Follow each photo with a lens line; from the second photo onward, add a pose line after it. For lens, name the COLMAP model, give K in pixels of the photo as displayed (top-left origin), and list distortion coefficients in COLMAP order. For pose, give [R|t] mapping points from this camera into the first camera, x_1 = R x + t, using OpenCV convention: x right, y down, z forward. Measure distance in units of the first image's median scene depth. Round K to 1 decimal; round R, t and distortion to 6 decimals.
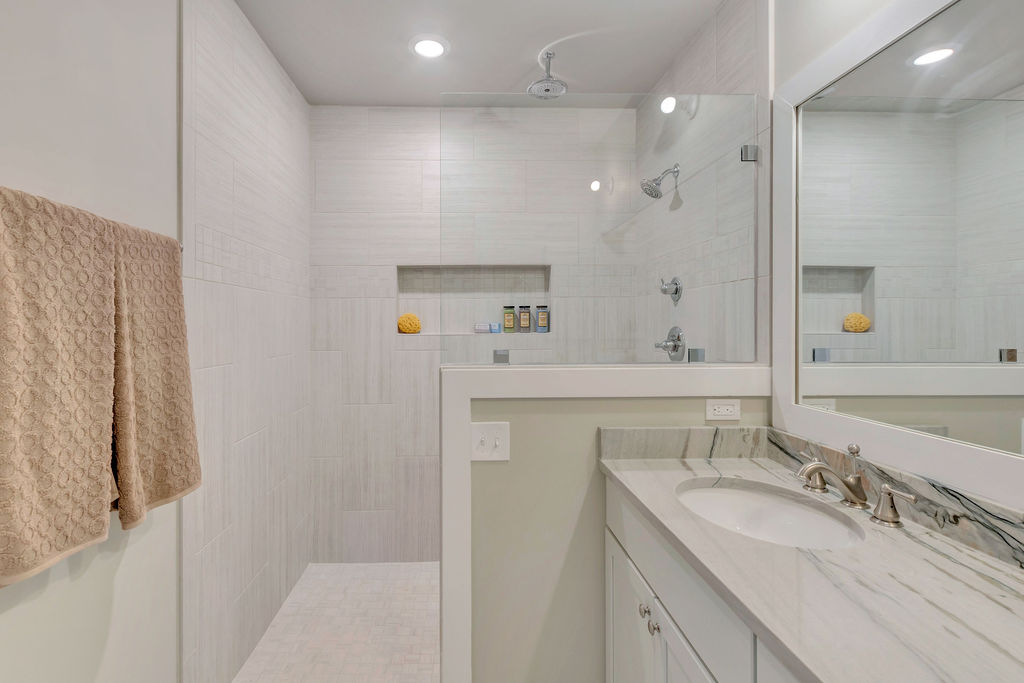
lens RADIAL K [[462.9, 0, 481.8], [0, 462.9, 325.2], [0, 0, 1]] dist [0.009151, -0.000664]
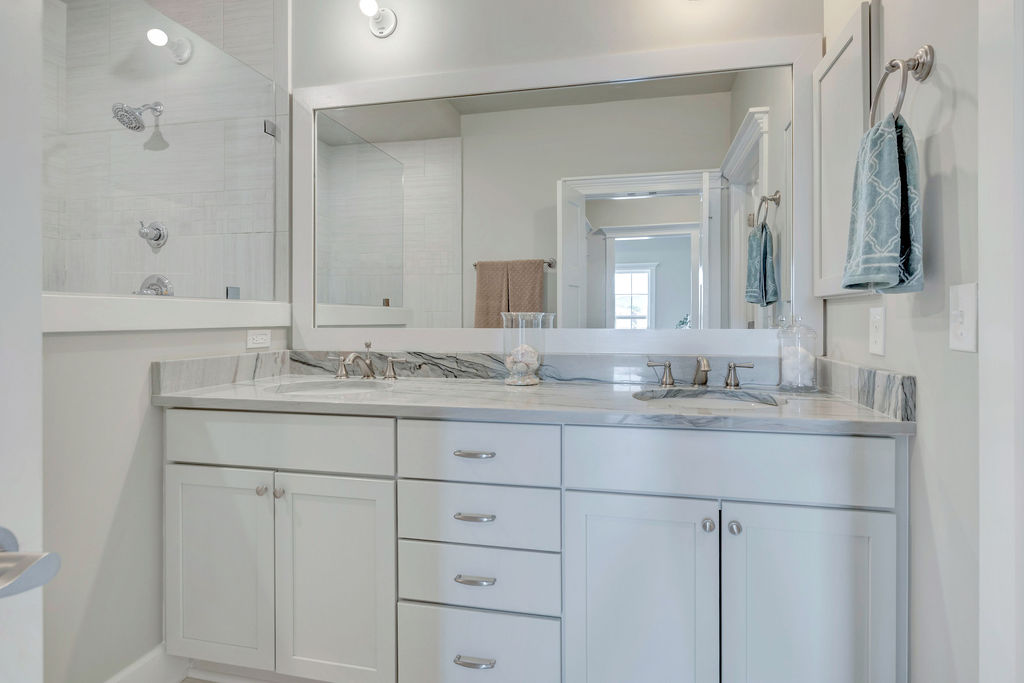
lens RADIAL K [[489.5, 0, 511.3], [0, 489.5, 335.9], [0, 0, 1]] dist [0.002119, -0.000014]
pose [[0.240618, -0.006158, 0.970600, -0.527670], [-0.005311, 0.999957, 0.007661, 0.162518], [-0.970605, -0.006998, 0.240575, 0.083906]]
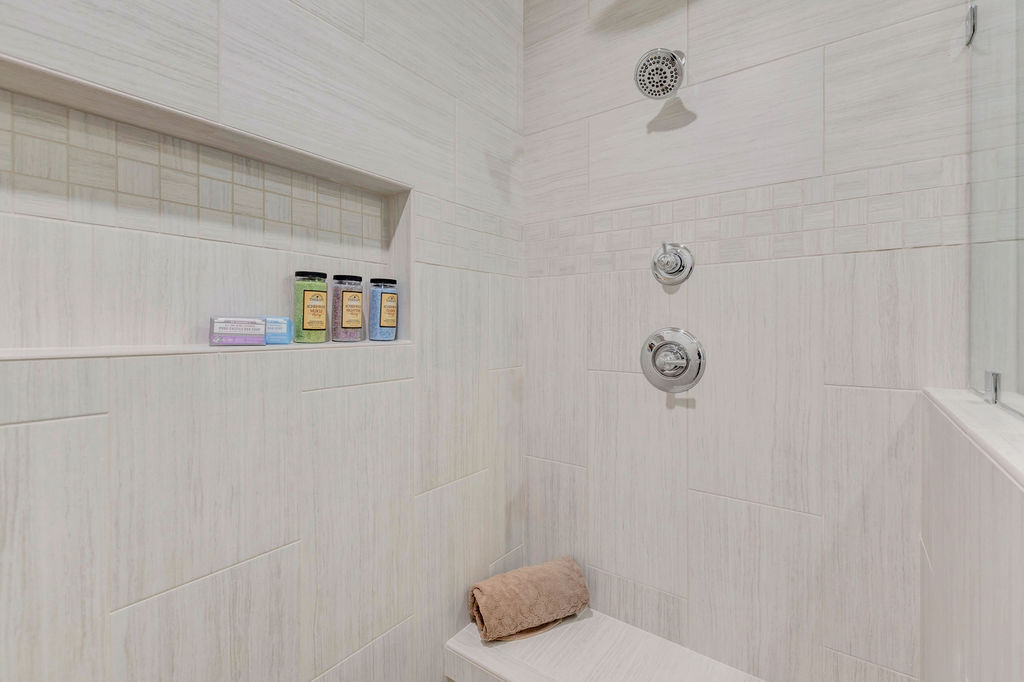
lens RADIAL K [[462.9, 0, 514.7], [0, 462.9, 334.6], [0, 0, 1]] dist [0.009151, -0.000664]
pose [[0.627640, -0.001863, 0.778501, -0.231624], [-0.006332, 0.999952, 0.007498, 0.010362], [-0.778478, -0.009636, 0.627598, 1.102174]]
